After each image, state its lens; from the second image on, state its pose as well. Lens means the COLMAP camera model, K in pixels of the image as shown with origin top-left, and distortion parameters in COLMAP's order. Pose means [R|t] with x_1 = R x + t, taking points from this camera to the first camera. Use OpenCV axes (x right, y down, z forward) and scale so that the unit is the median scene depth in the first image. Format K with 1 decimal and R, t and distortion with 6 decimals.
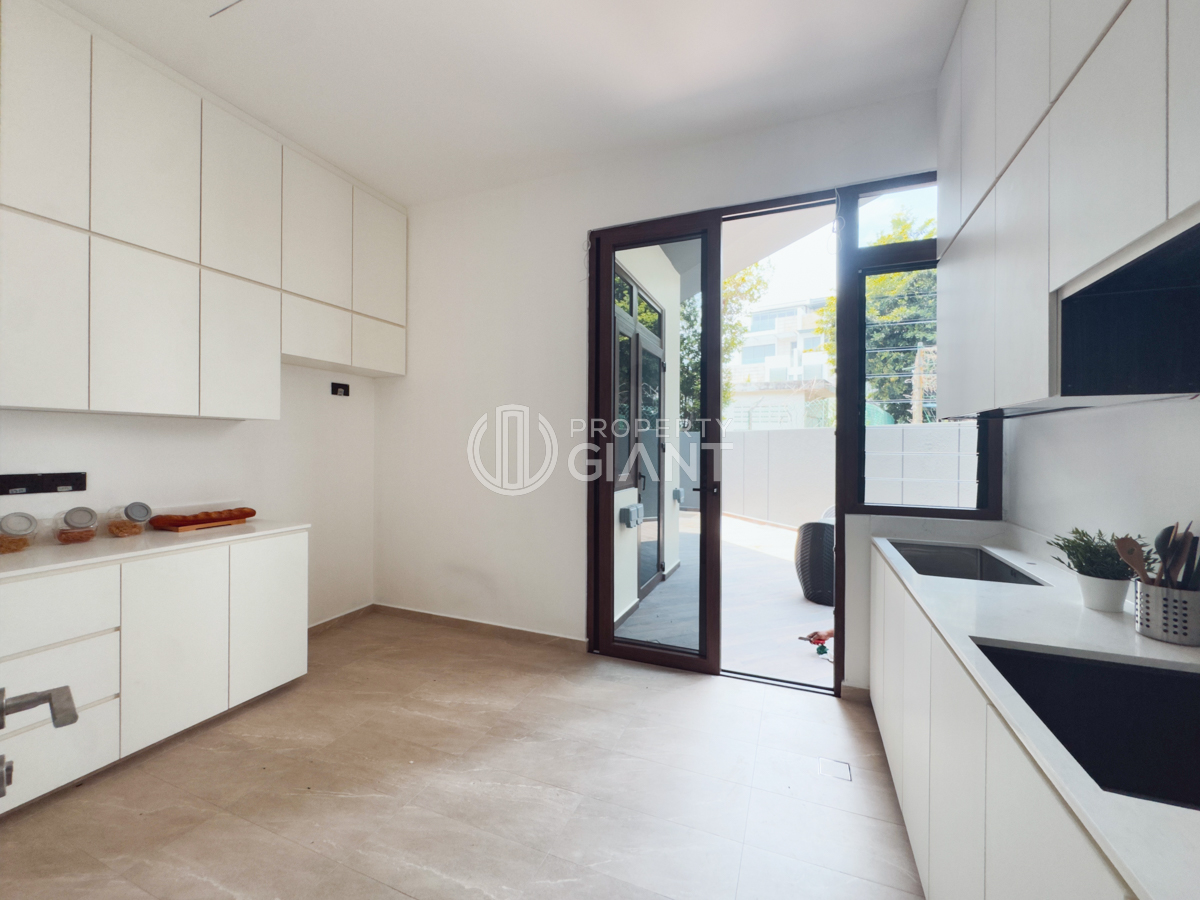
lens RADIAL K [[486.5, 0, 598.4], [0, 486.5, 447.8], [0, 0, 1]] dist [-0.000460, 0.000220]
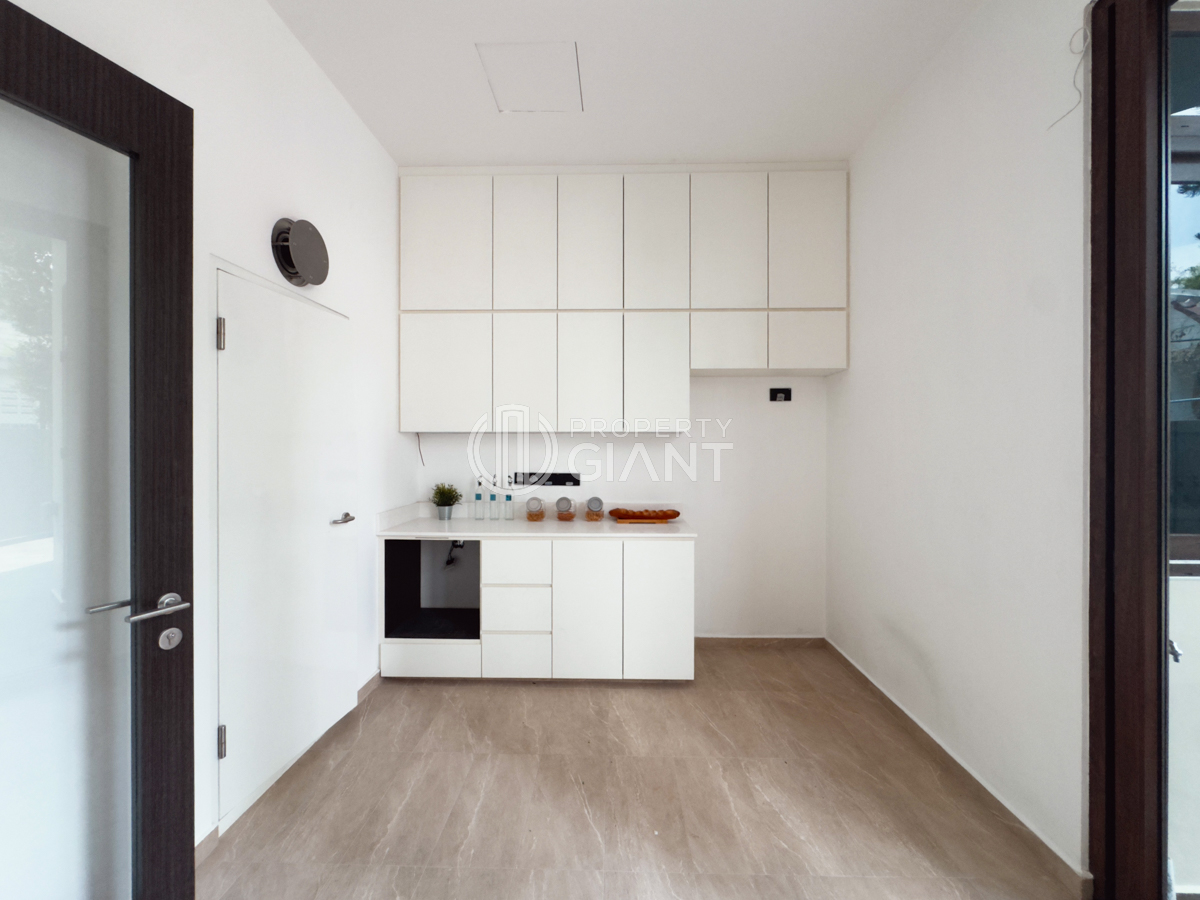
lens RADIAL K [[486.5, 0, 598.4], [0, 486.5, 447.8], [0, 0, 1]] dist [-0.000460, 0.000220]
pose [[0.365007, -0.000961, -0.931004, 0.305940], [-0.003129, 0.999993, -0.002259, -0.021605], [0.931000, 0.003738, 0.365001, 0.485440]]
